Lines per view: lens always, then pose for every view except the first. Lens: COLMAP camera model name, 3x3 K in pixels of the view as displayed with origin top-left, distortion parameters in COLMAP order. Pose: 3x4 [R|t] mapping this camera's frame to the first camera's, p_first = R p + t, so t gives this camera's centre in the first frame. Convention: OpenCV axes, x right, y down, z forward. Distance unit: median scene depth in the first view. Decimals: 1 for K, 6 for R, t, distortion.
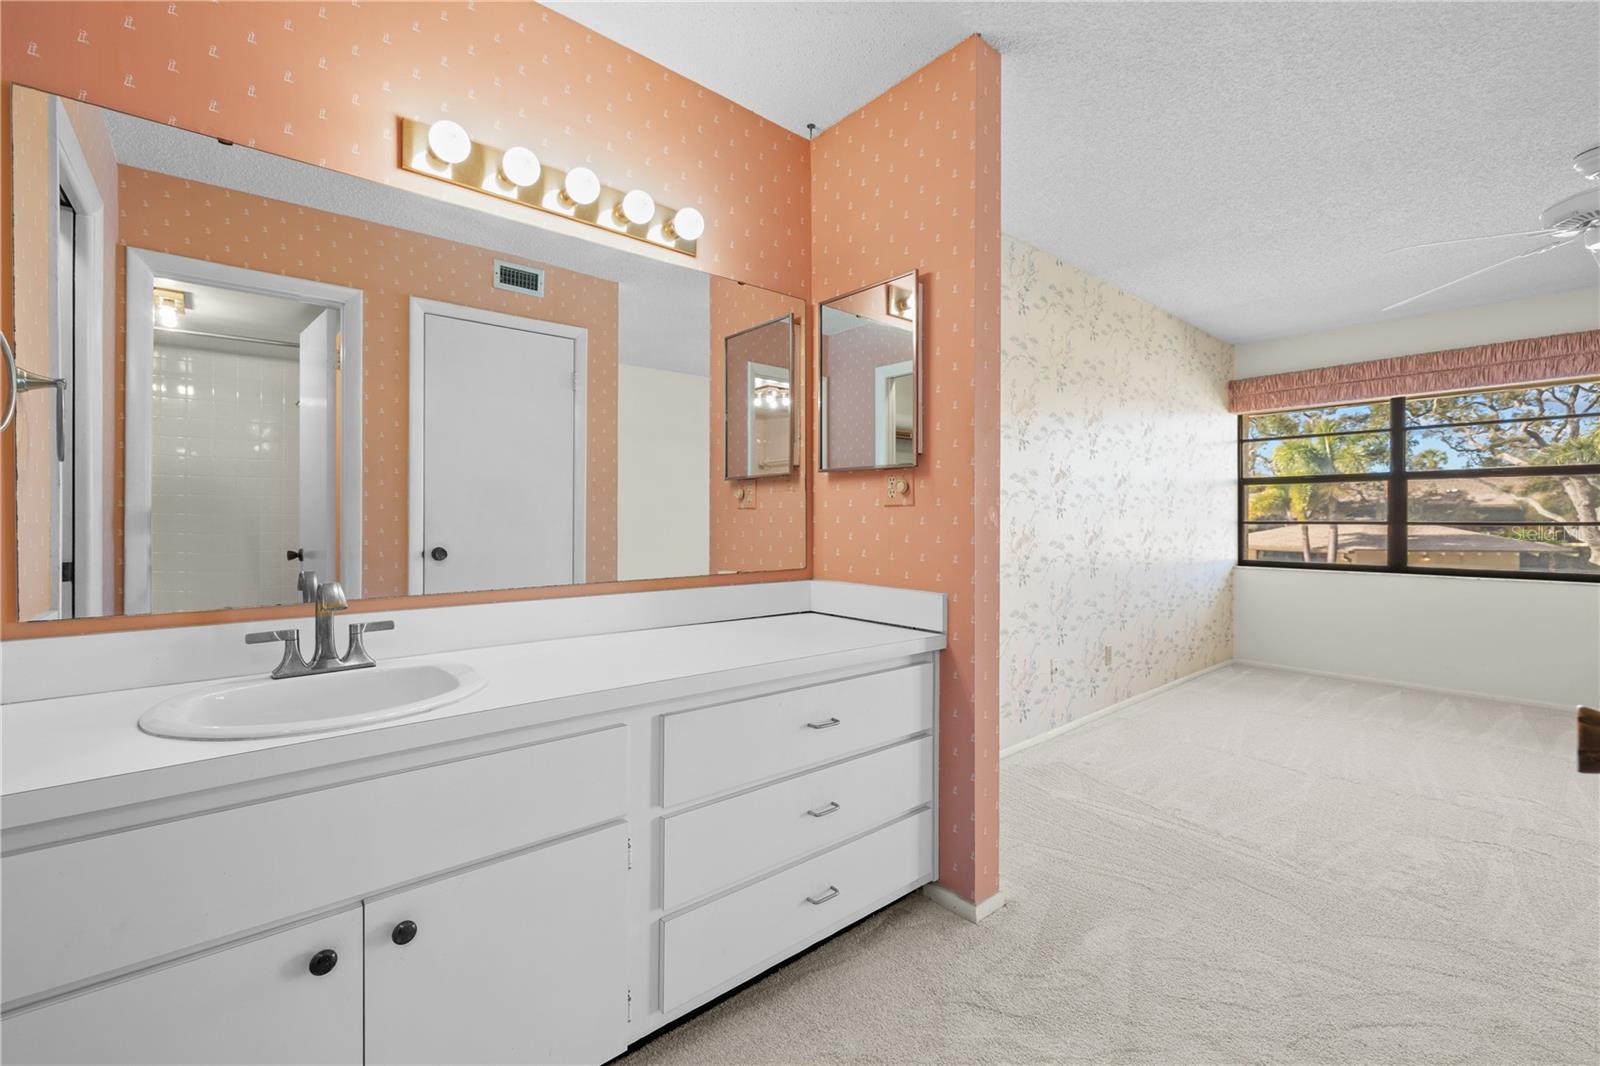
lens RADIAL K [[675.7, 0, 798.5], [0, 675.7, 523.6], [0, 0, 1]] dist [-0.001464, -0.000044]
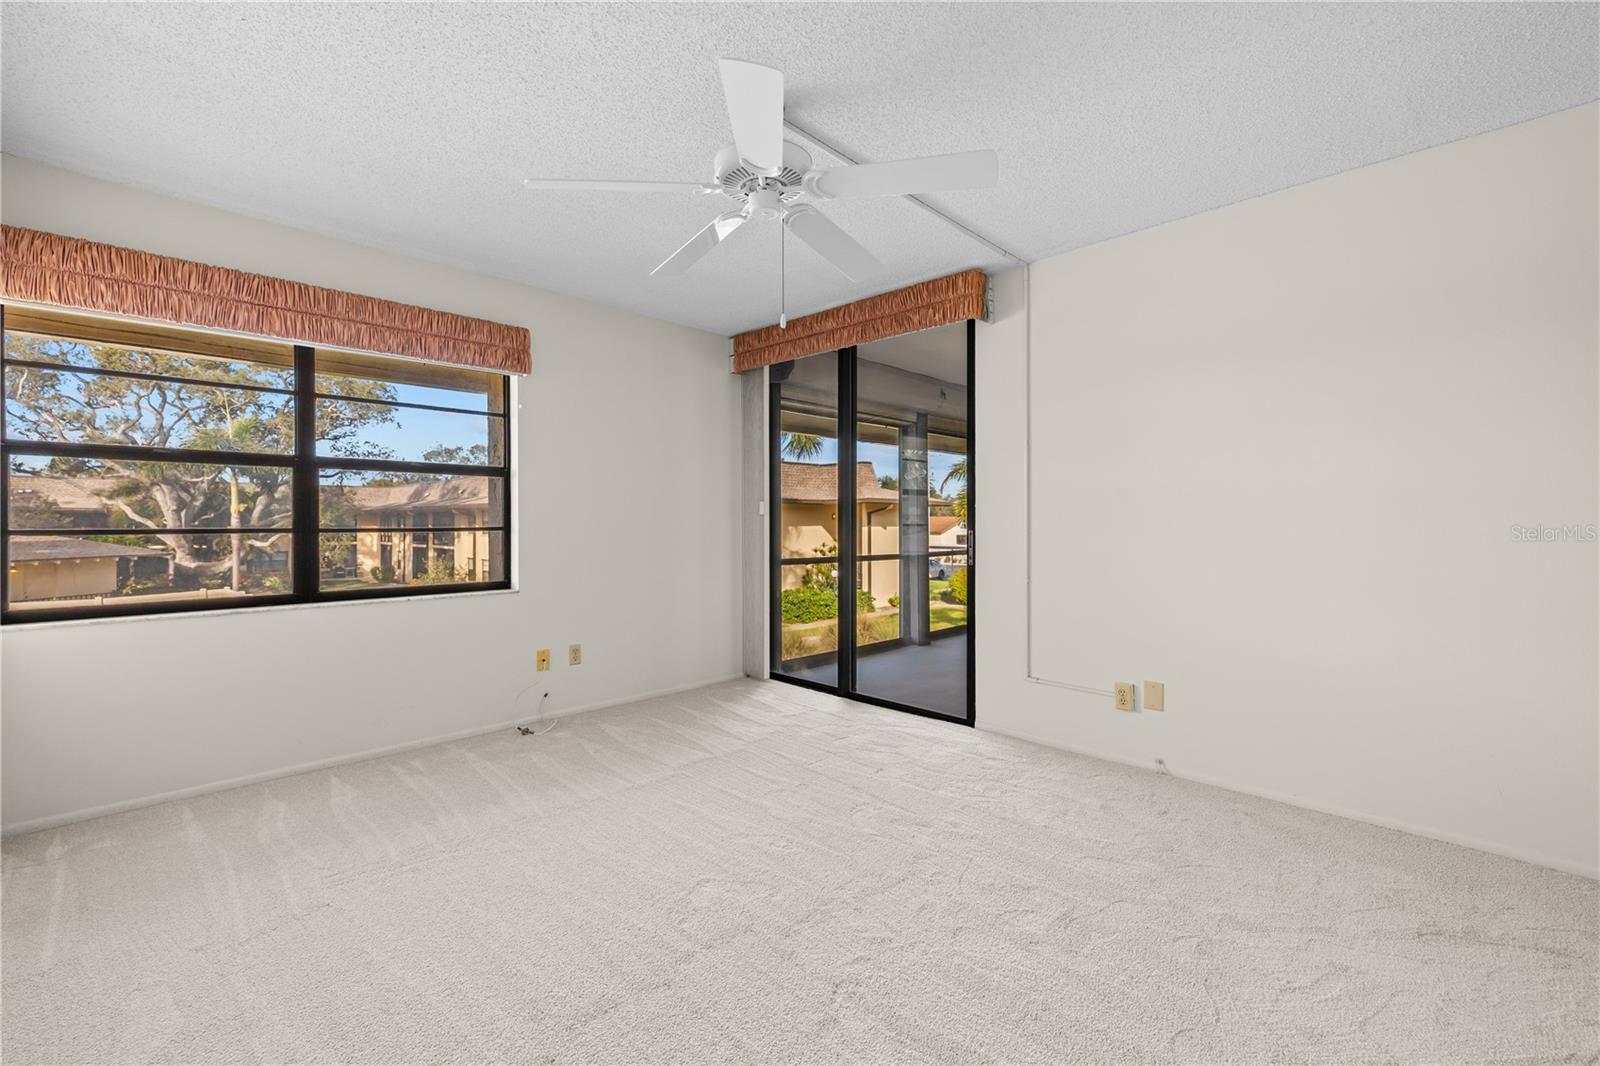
lens RADIAL K [[675.7, 0, 793.0], [0, 675.7, 524.3], [0, 0, 1]] dist [-0.001464, -0.000044]
pose [[-0.066275, -0.002734, 0.997798, 0.153163], [0.007218, 0.999969, 0.003220, -0.005219], [-0.997775, 0.007415, -0.066253, 0.503854]]
